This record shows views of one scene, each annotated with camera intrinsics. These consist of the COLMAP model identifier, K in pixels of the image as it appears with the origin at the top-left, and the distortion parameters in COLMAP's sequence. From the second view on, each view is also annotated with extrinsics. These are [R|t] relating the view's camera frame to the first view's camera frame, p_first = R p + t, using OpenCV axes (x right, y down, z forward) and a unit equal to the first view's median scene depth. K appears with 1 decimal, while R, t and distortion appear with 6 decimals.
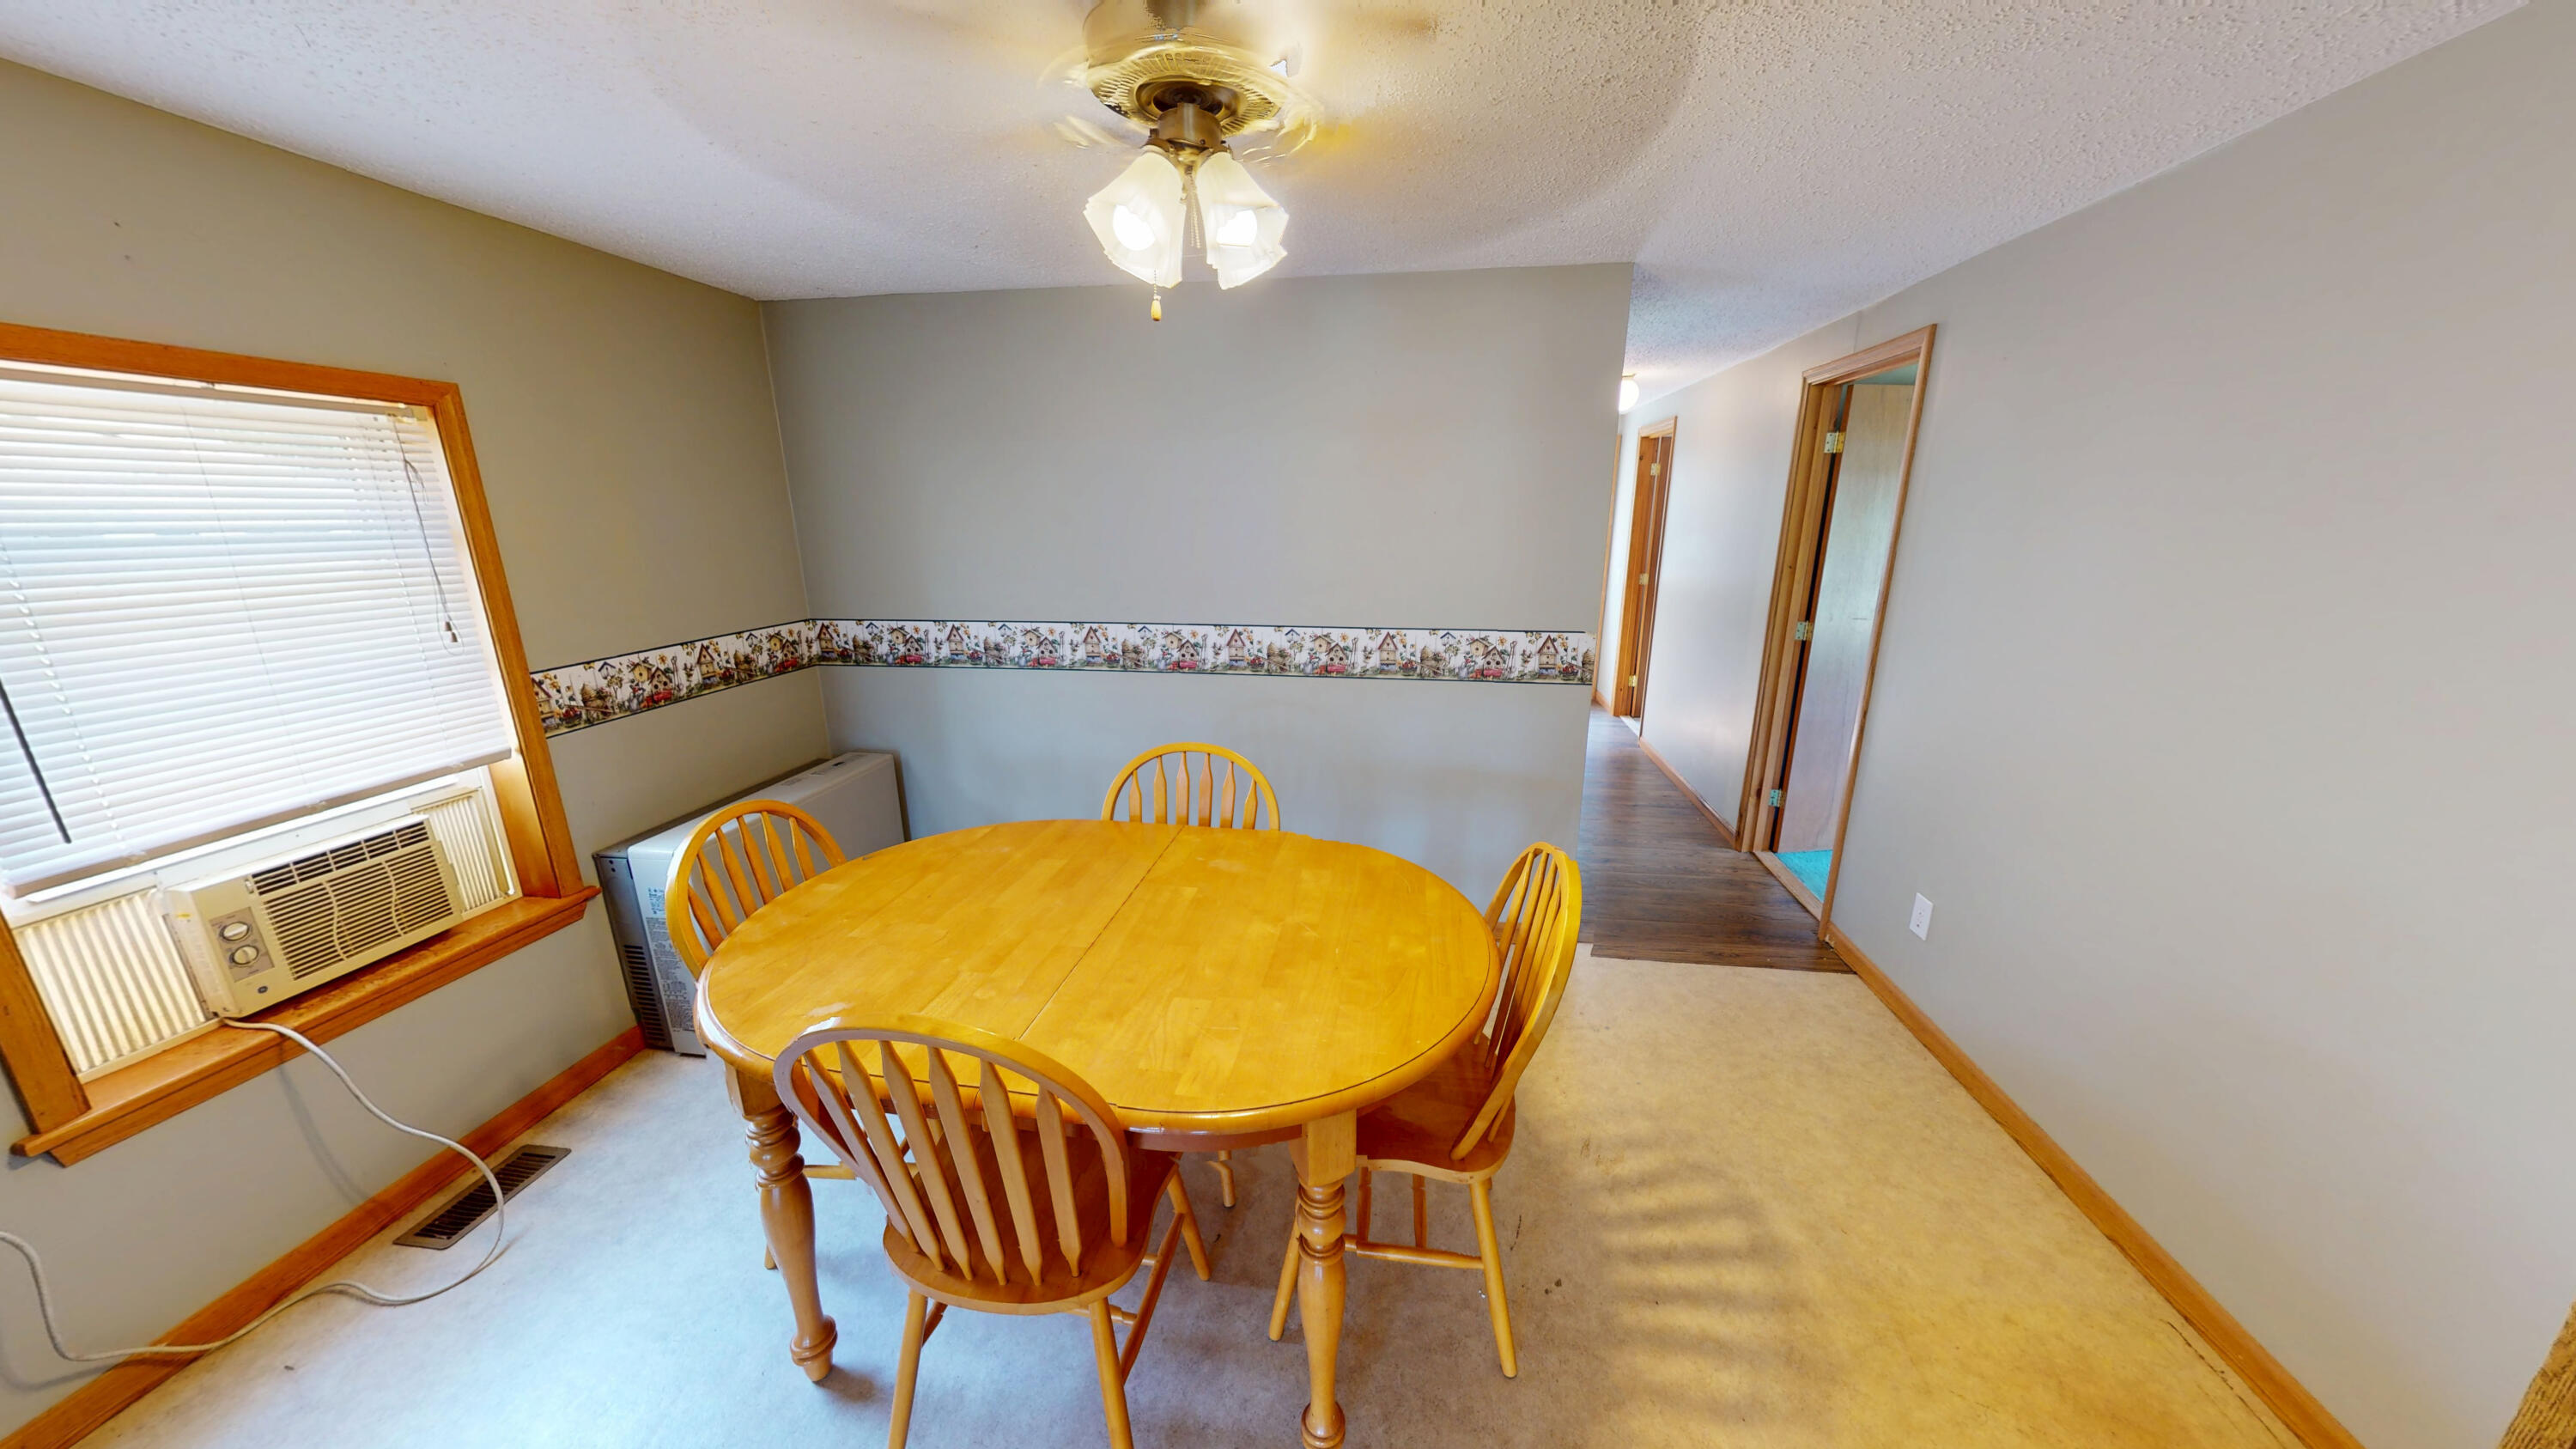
lens RADIAL K [[814.9, 0, 1288.0], [0, 814.9, 724.5], [0, 0, 1]] dist [0.000220, 0.000105]
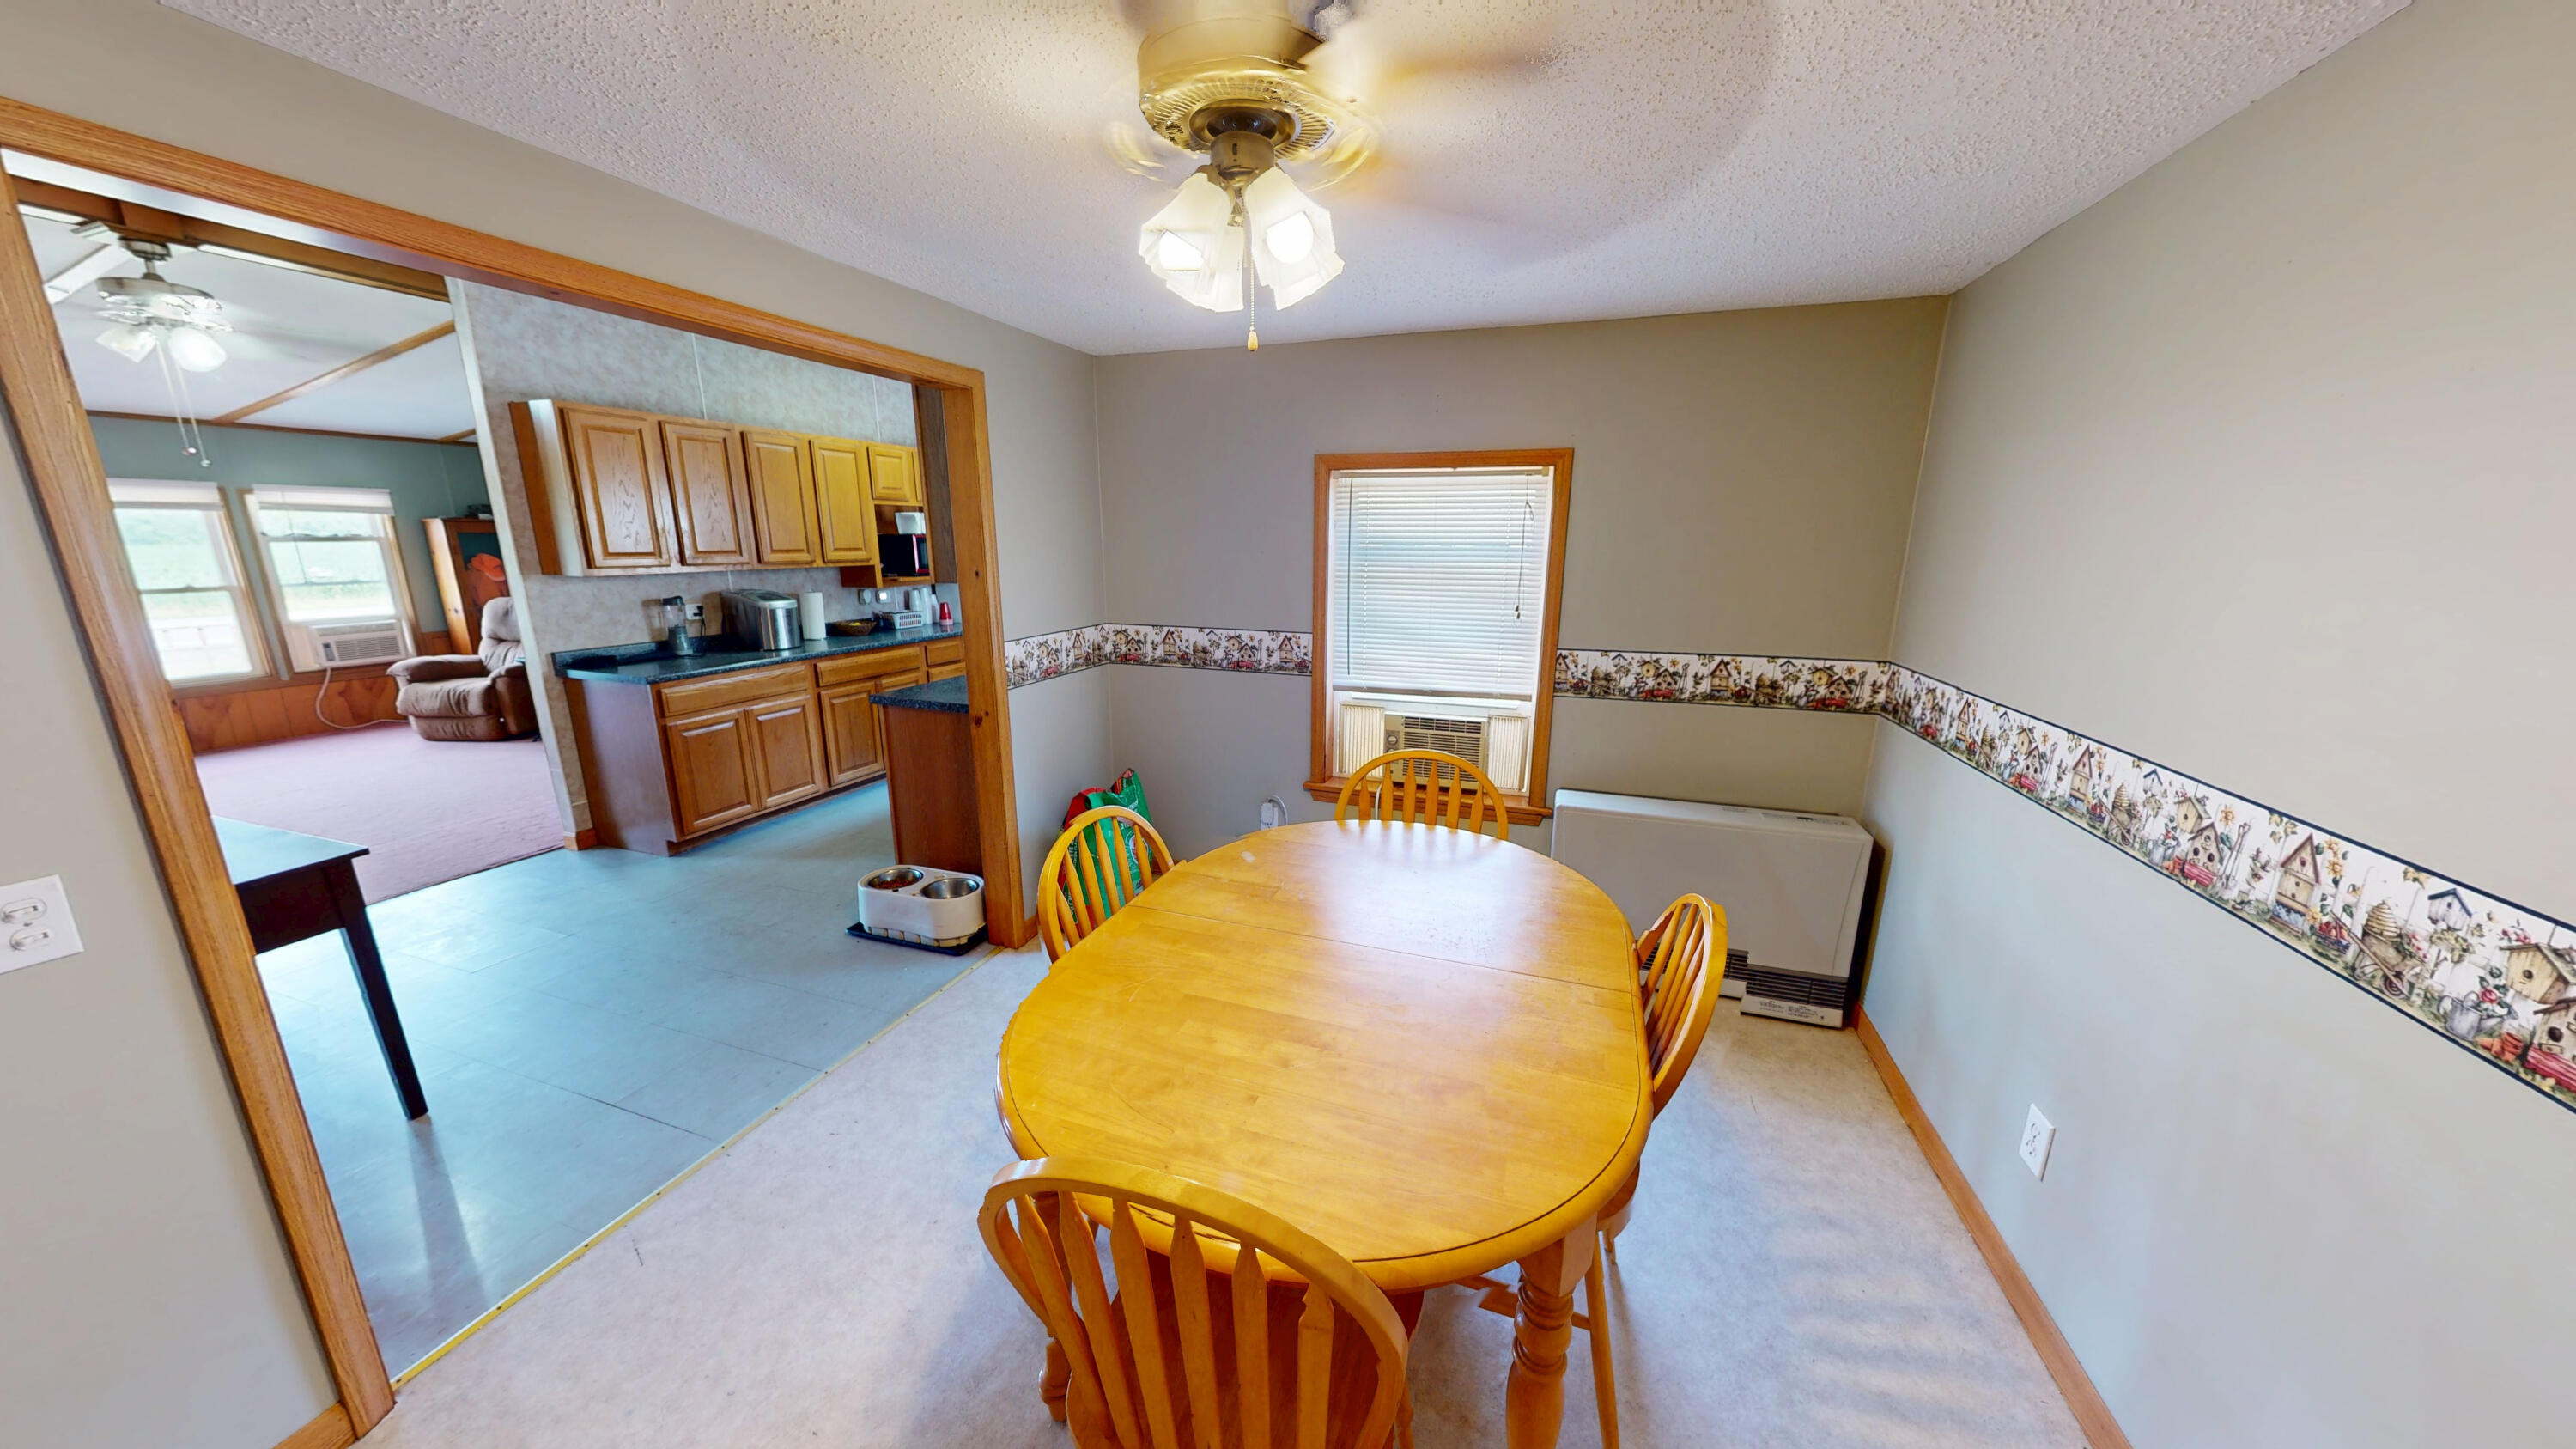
lens RADIAL K [[814.9, 0, 1288.0], [0, 814.9, 724.5], [0, 0, 1]] dist [0.000220, 0.000105]
pose [[-0.180247, 0.225416, -0.957444, 0.468810], [-0.253516, 0.929854, 0.266647, -0.174514], [0.950390, 0.290789, -0.110457, 0.658027]]
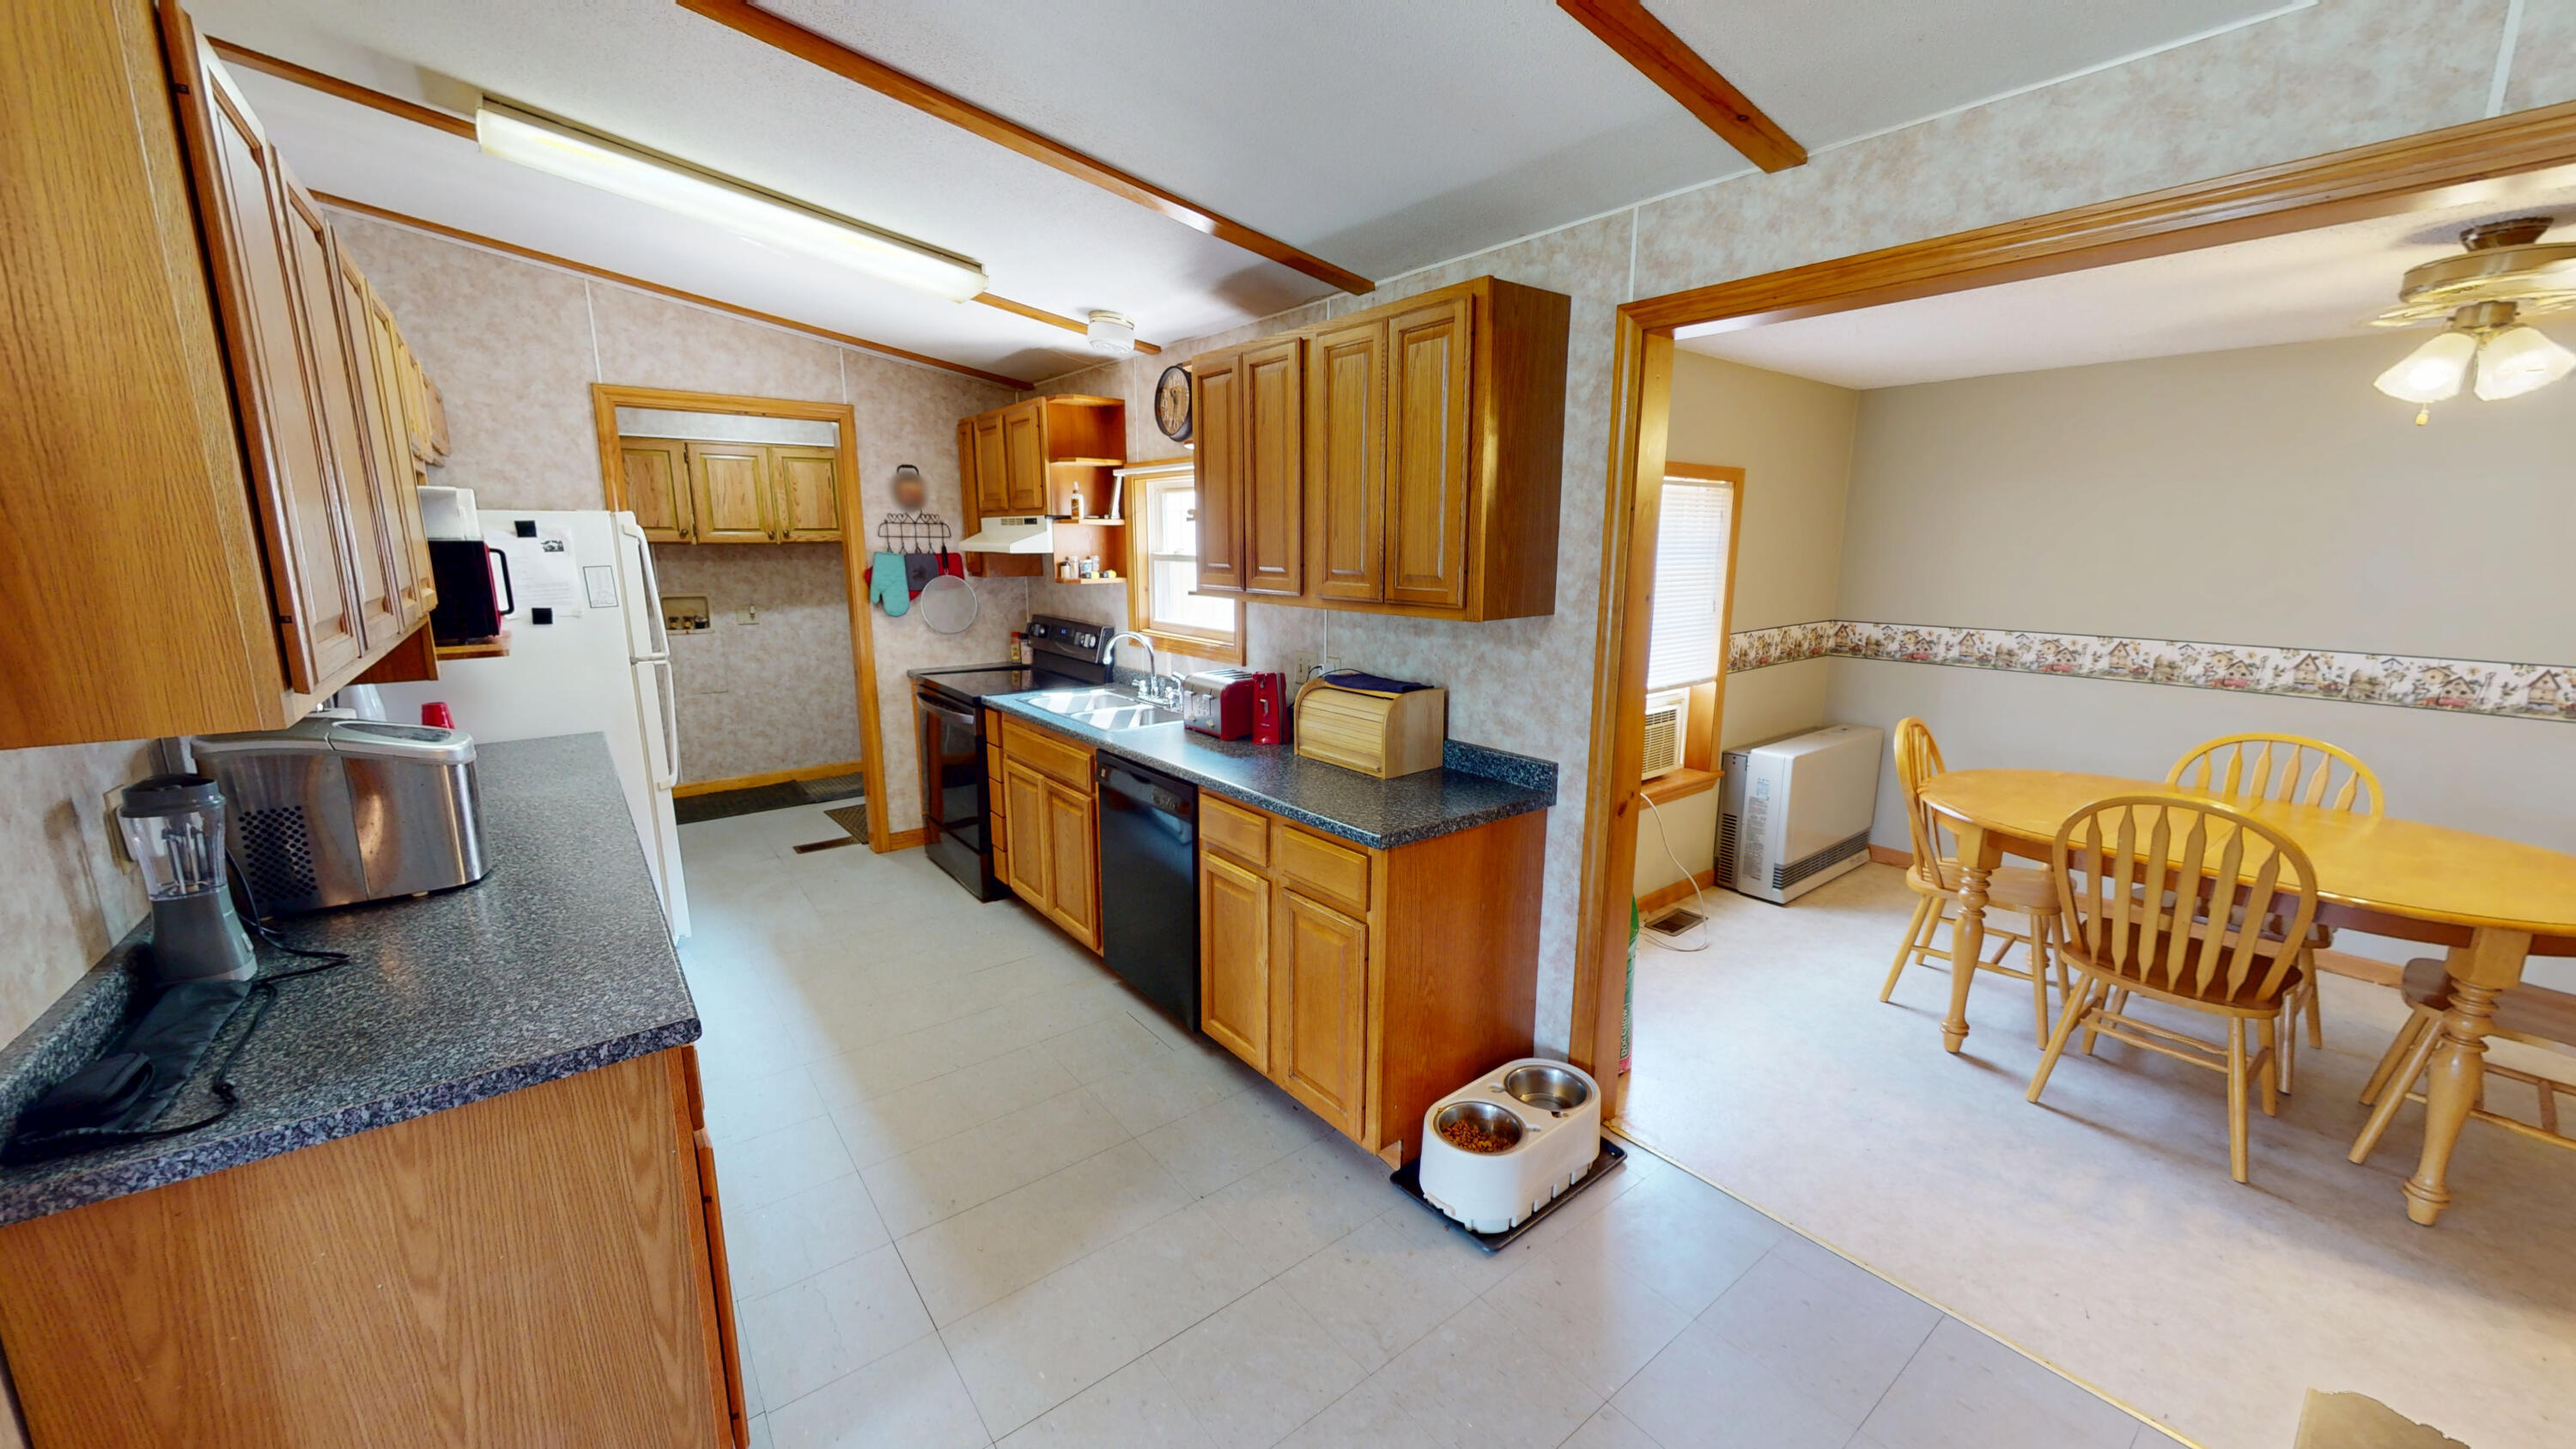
lens RADIAL K [[946.2, 0, 1288.0], [0, 946.2, 724.5], [0, 0, 1]] dist [0.000902, 0.000160]
pose [[0.726901, 0.138439, -0.672643, -0.223232], [-0.179417, 0.983736, 0.008577, 0.234072], [0.662891, 0.114449, 0.739917, -0.899526]]
